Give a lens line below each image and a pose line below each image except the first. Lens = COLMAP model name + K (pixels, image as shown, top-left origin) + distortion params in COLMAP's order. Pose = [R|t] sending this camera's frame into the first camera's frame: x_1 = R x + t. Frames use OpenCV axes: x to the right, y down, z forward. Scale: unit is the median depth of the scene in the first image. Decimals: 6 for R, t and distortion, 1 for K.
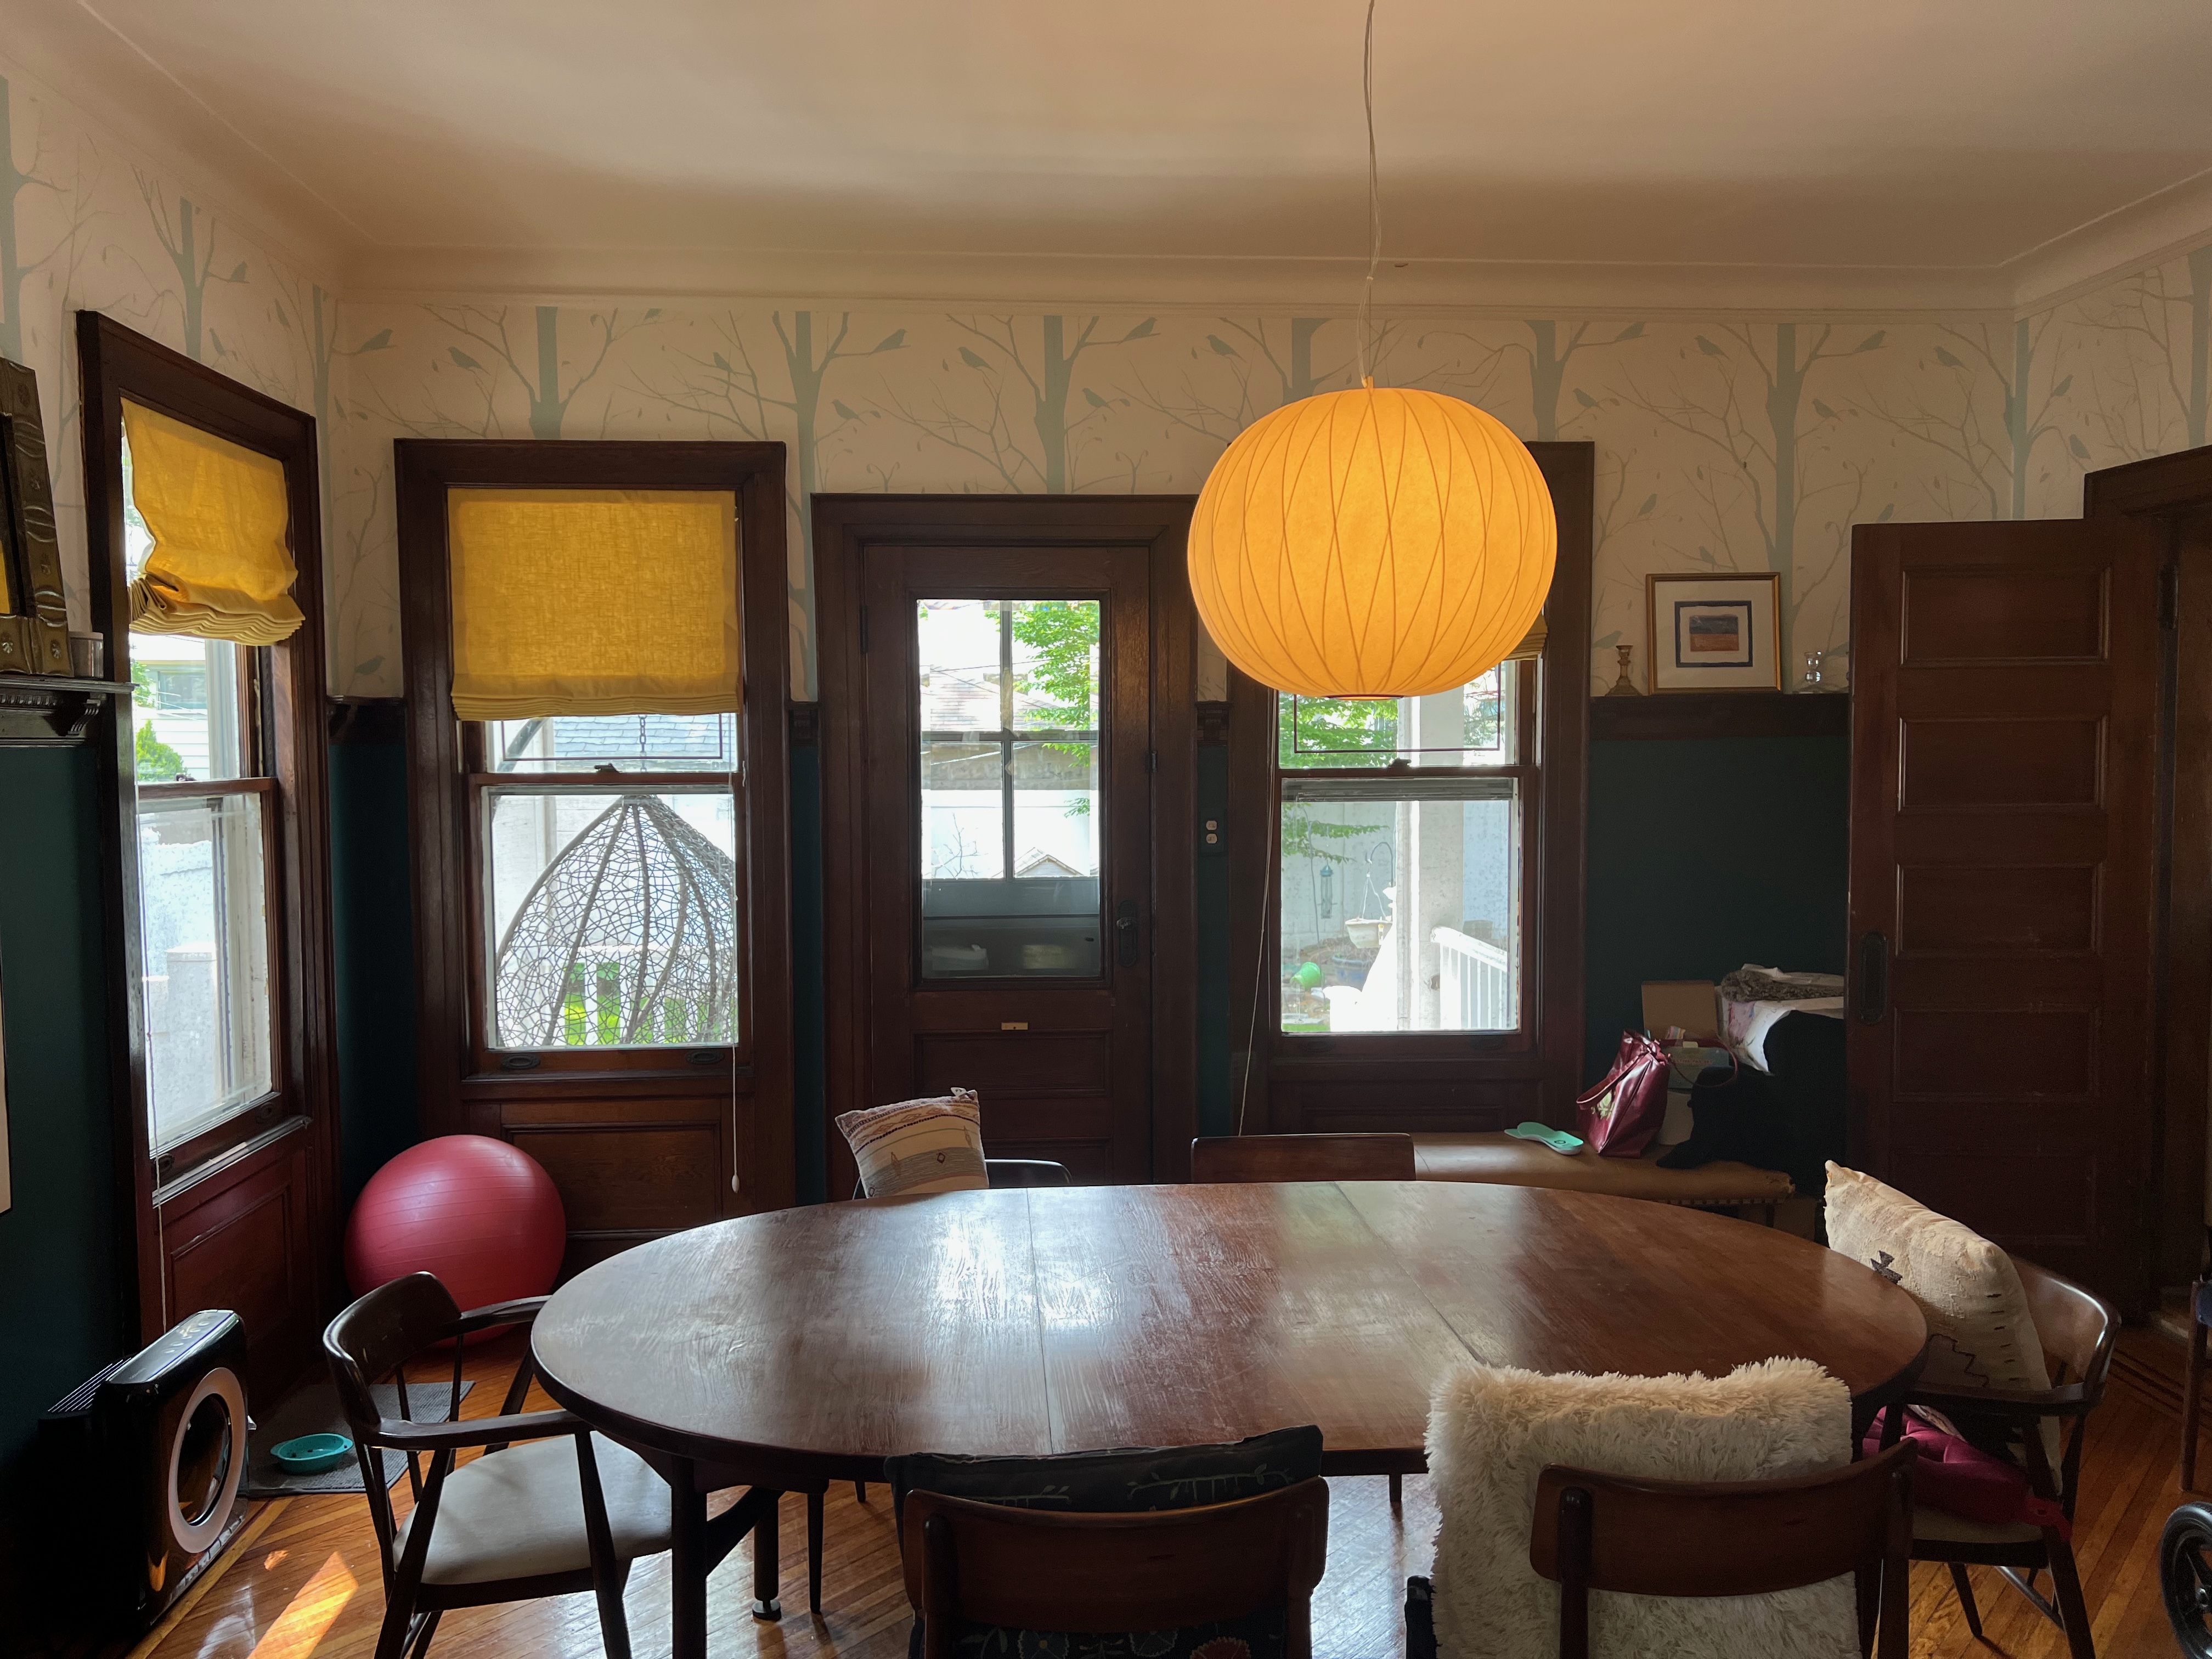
lens RADIAL K [[1655.4, 0, 1106.0], [0, 1655.4, 839.2], [0, 0, 1]] dist [0.043071, -0.044938]
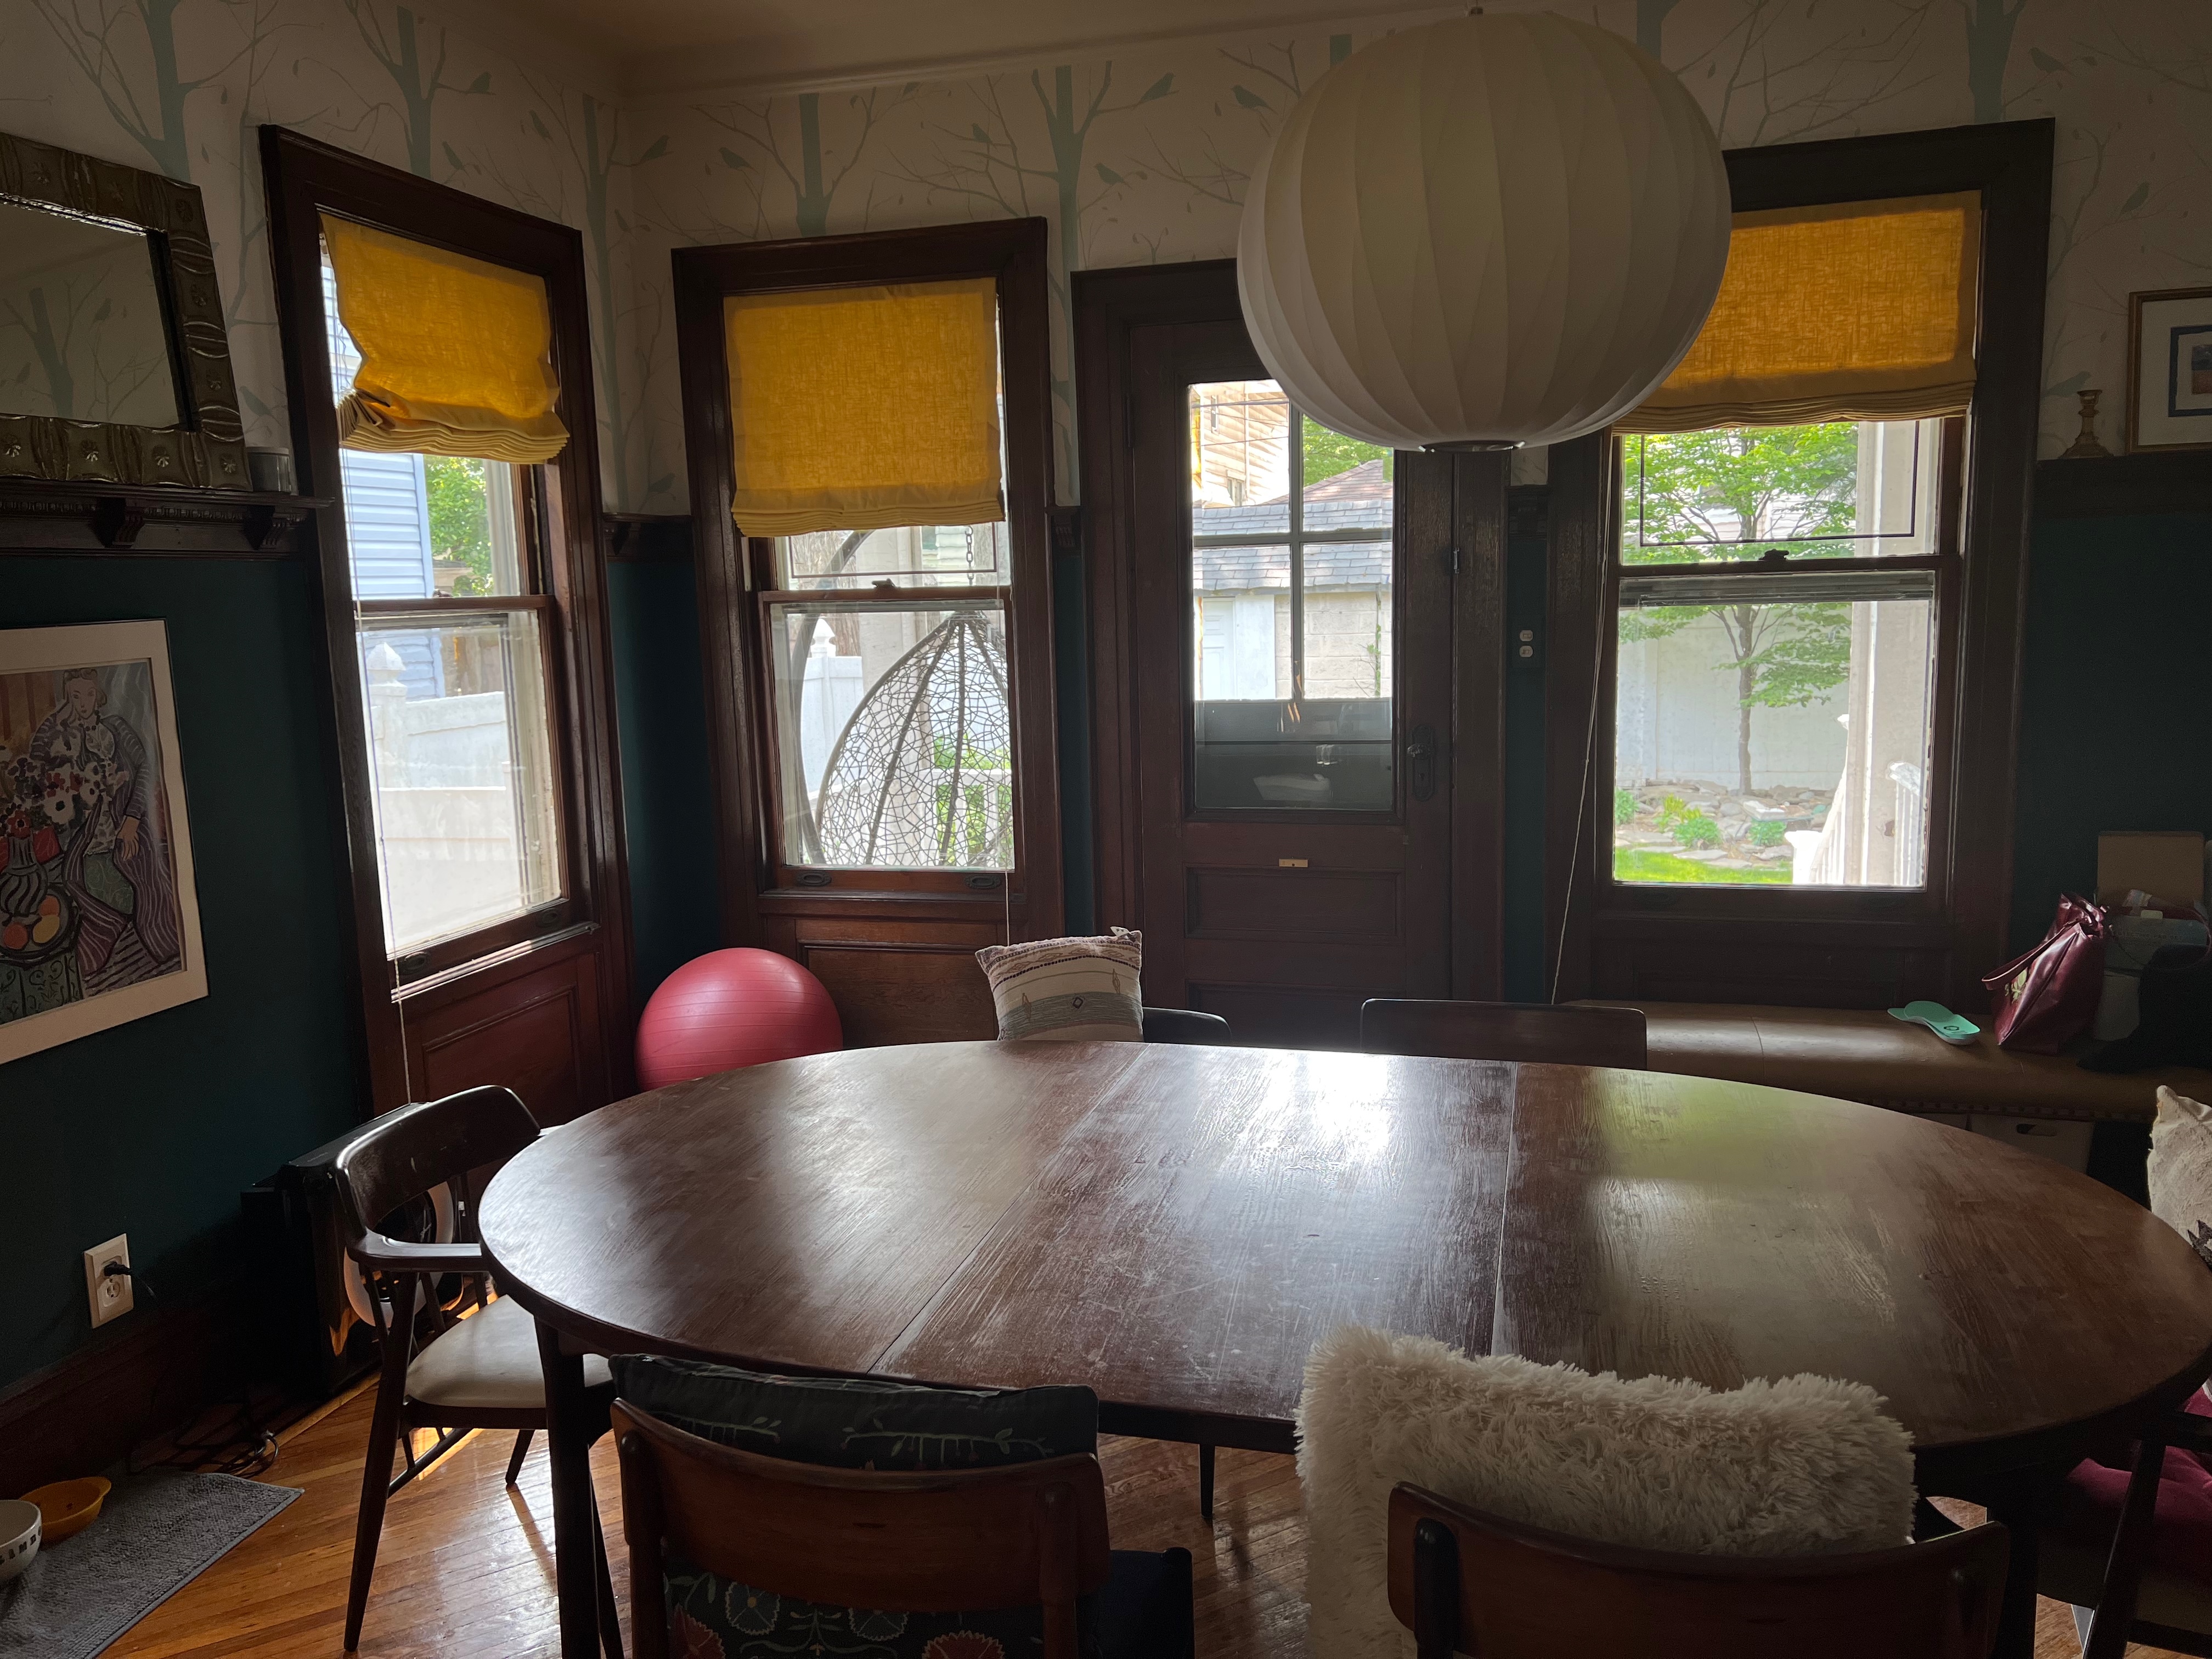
lens RADIAL K [[1655.4, 0, 1104.8], [0, 1655.4, 830.5], [0, 0, 1]] dist [0.043071, -0.044938]
pose [[0.945468, 0.027889, -0.324520, 0.145477], [0.002998, 0.995540, 0.094290, 0.010597], [0.325703, -0.090121, 0.941167, 0.120945]]
